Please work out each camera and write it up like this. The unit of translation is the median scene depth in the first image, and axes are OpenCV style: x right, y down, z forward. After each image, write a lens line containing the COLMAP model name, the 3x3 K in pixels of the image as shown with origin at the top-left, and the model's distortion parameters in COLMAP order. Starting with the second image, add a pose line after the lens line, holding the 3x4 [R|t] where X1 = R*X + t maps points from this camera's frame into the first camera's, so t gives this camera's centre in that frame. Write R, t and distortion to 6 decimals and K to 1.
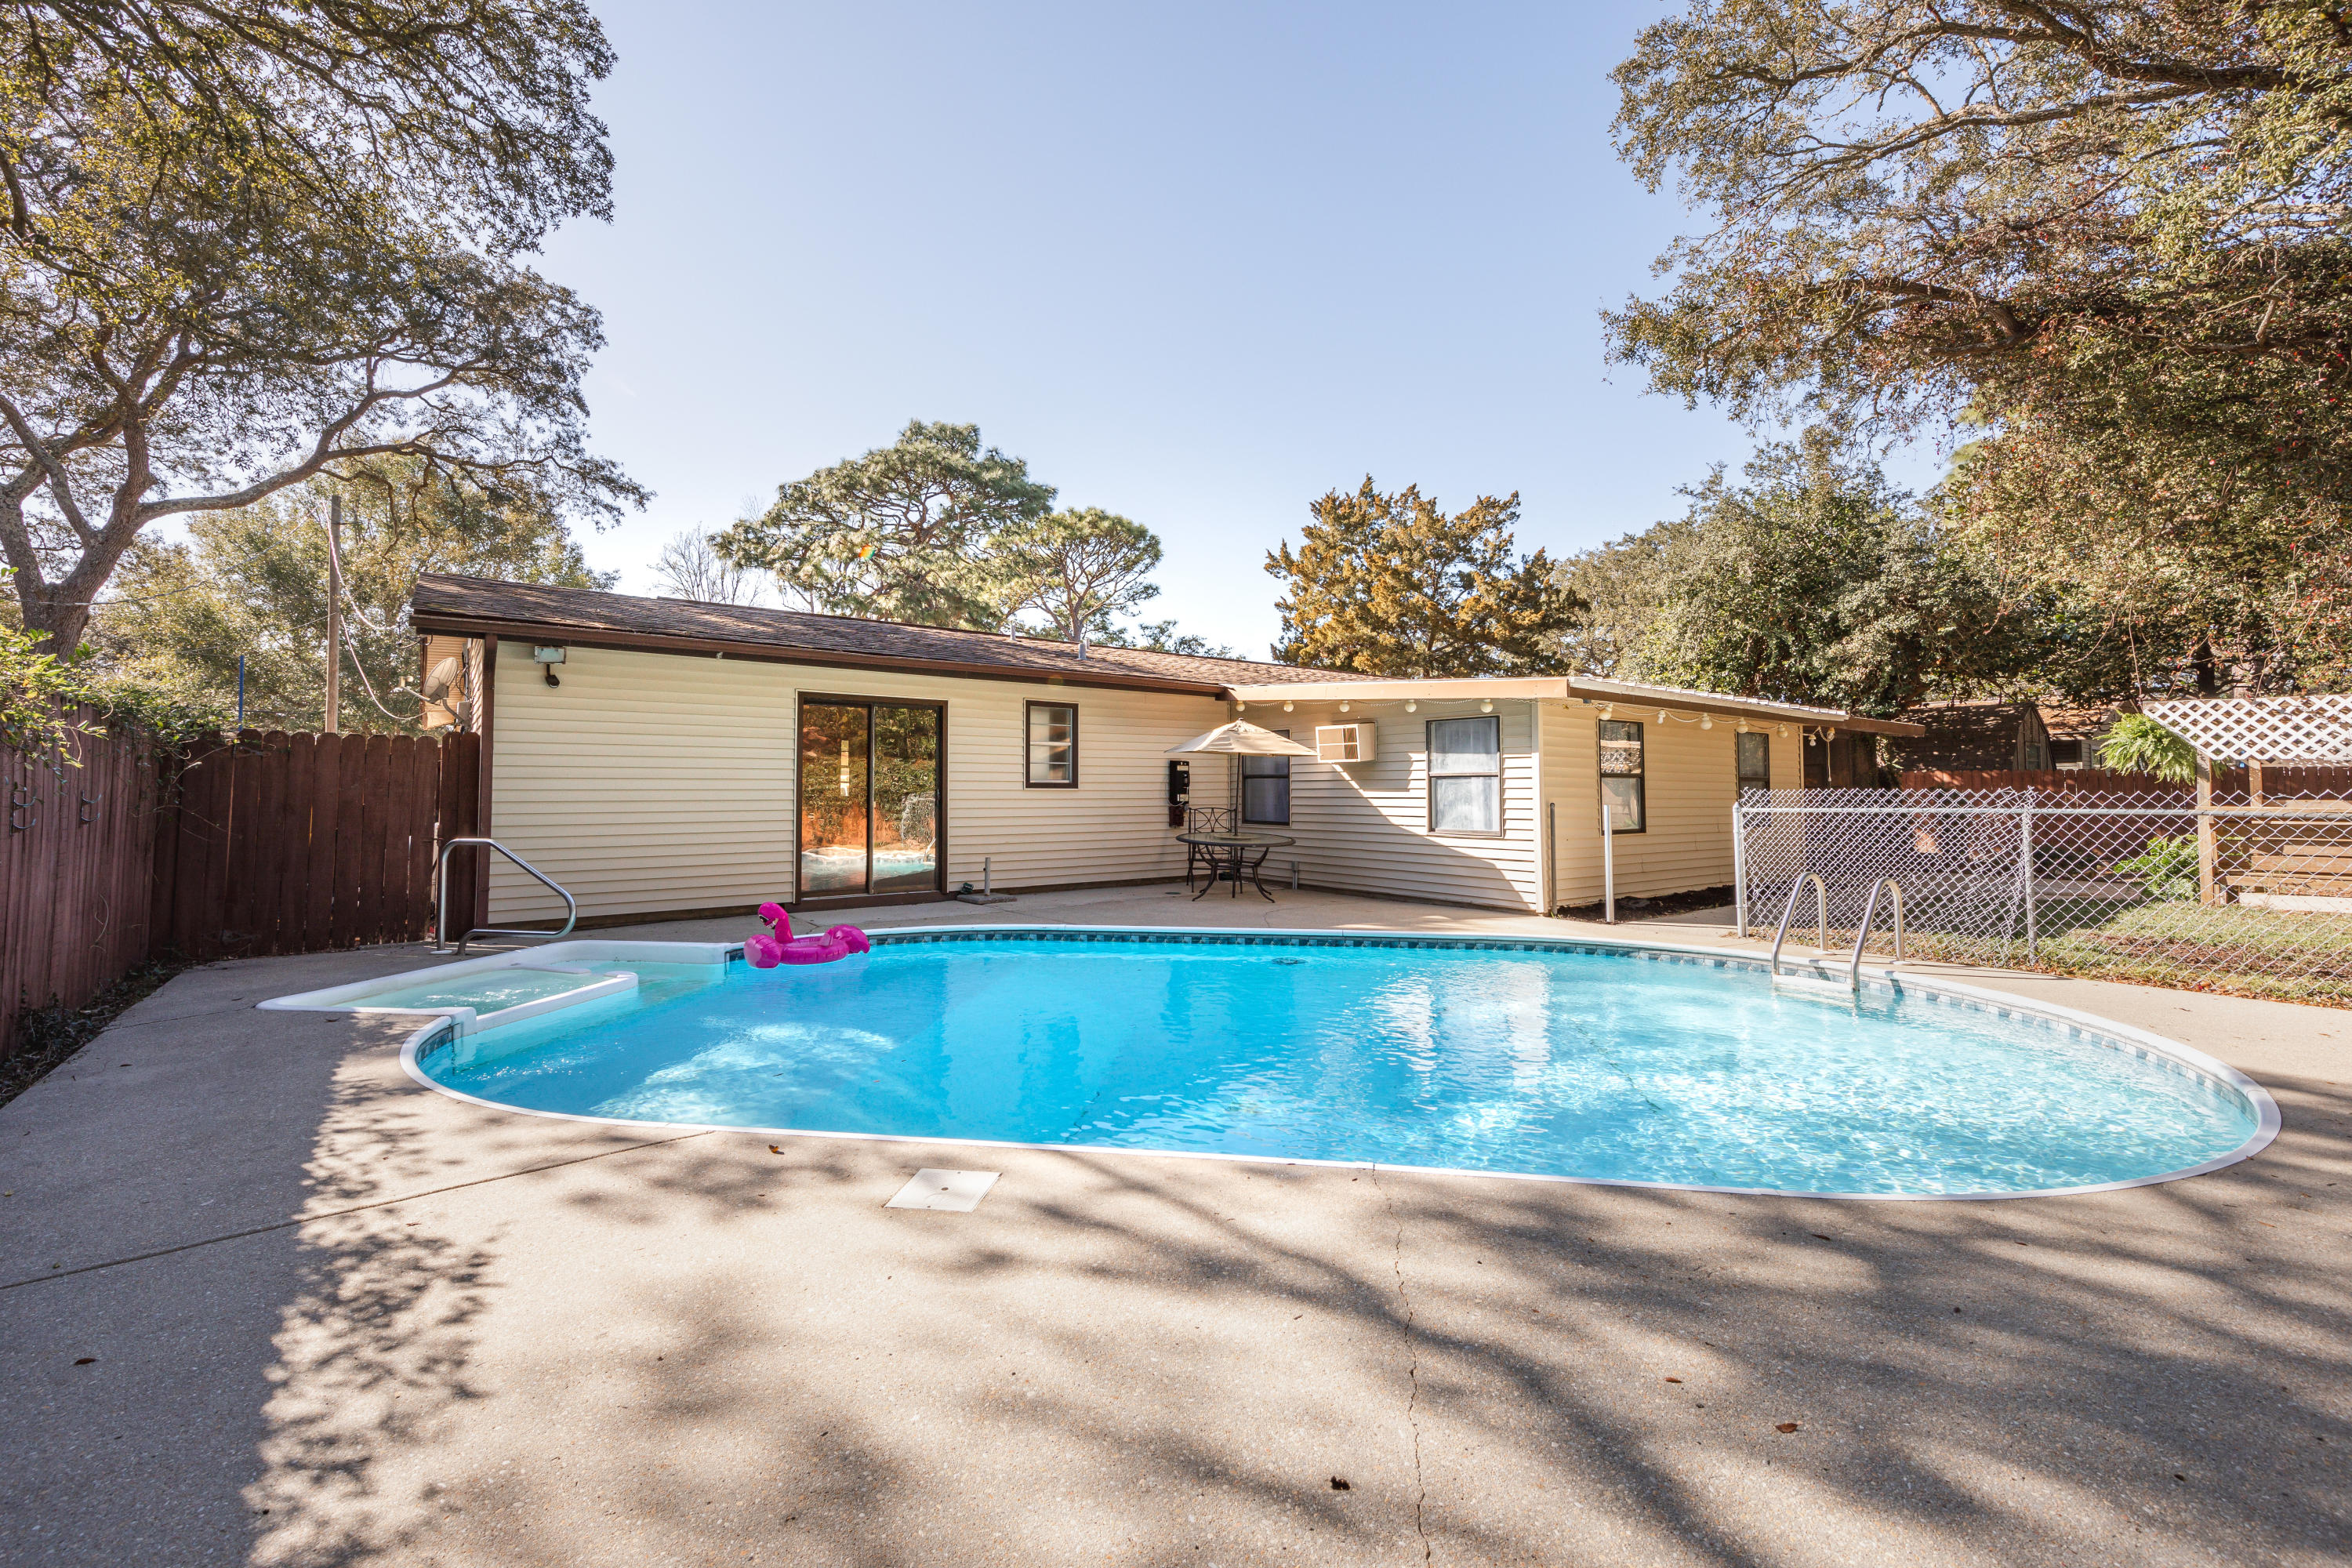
lens RADIAL K [[960.8, 0, 1179.7], [0, 960.8, 759.2], [0, 0, 1]] dist [-0.000501, -0.000063]
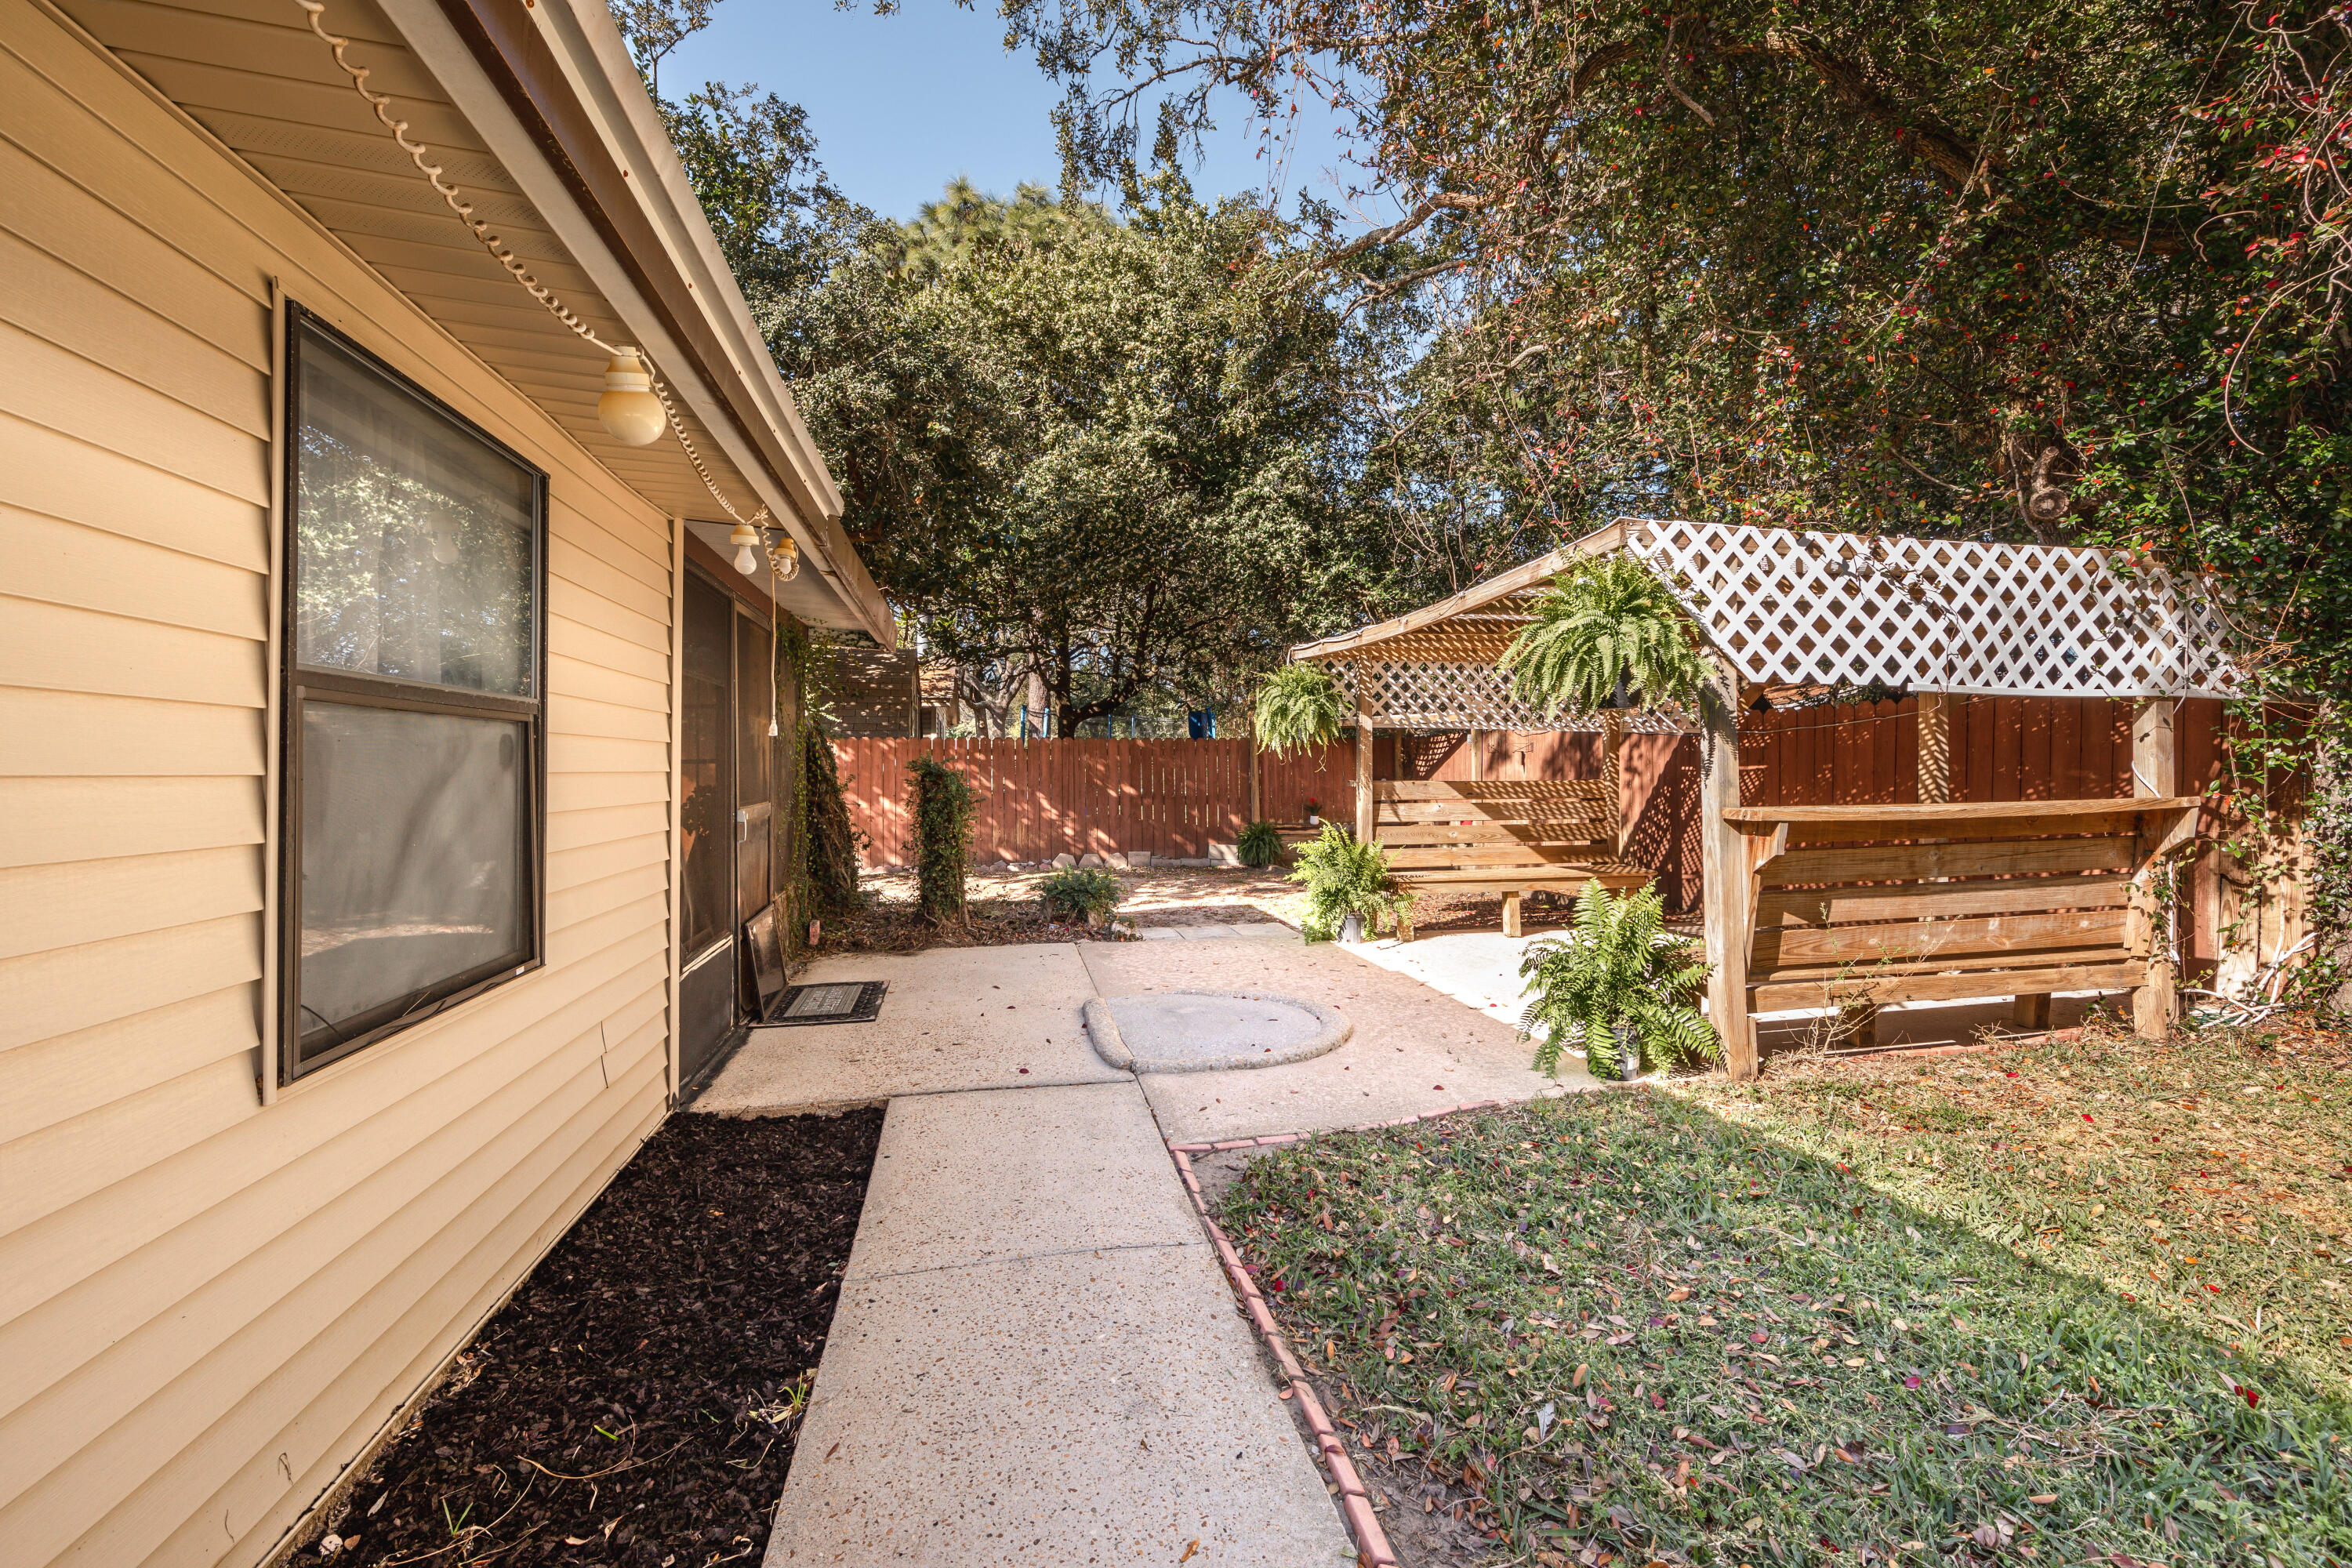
lens RADIAL K [[960.8, 0, 1179.7], [0, 960.8, 759.2], [0, 0, 1]] dist [-0.000501, -0.000063]
pose [[0.426772, 0.006552, 0.904335, 0.649104], [-0.026521, 0.999634, 0.005273, 0.036084], [-0.903970, -0.026234, 0.426790, 1.063035]]
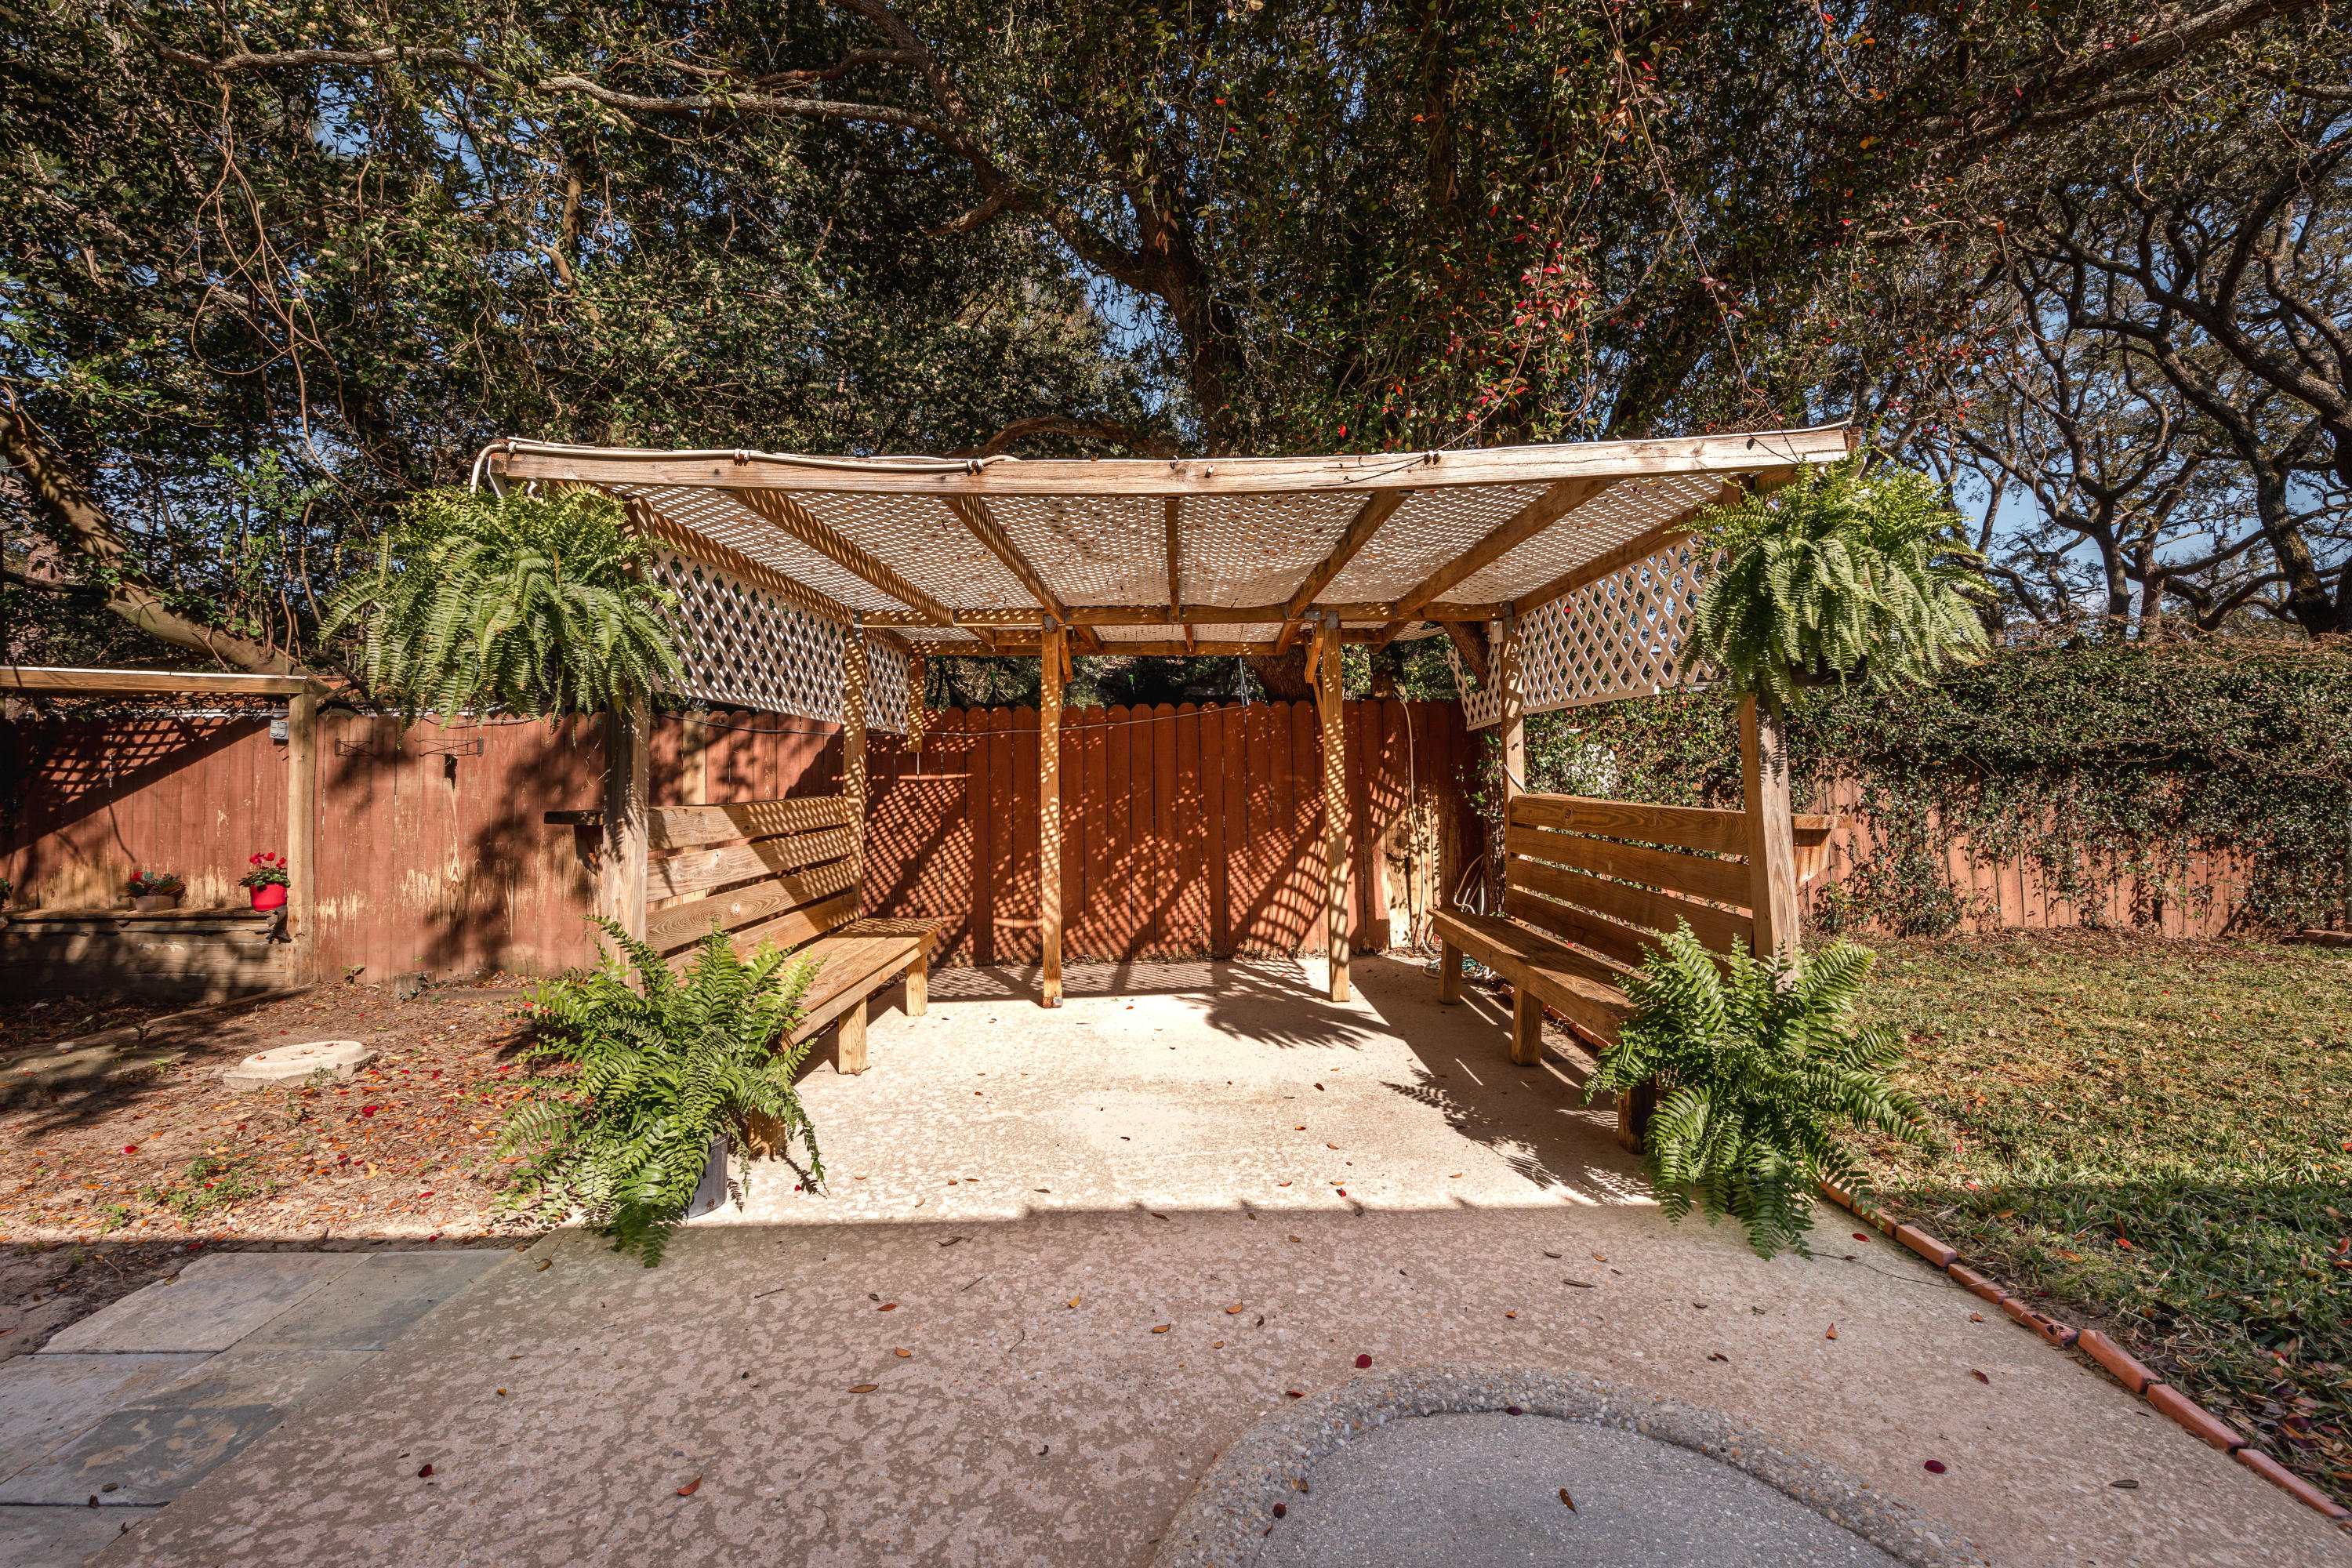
lens RADIAL K [[960.8, 0, 1179.7], [0, 960.8, 759.2], [0, 0, 1]] dist [-0.000501, -0.000063]
pose [[-0.794427, 0.014814, 0.607179, 0.838715], [-0.010395, 0.999224, -0.037981, 0.041133], [-0.607271, -0.036485, -0.793657, 1.220309]]
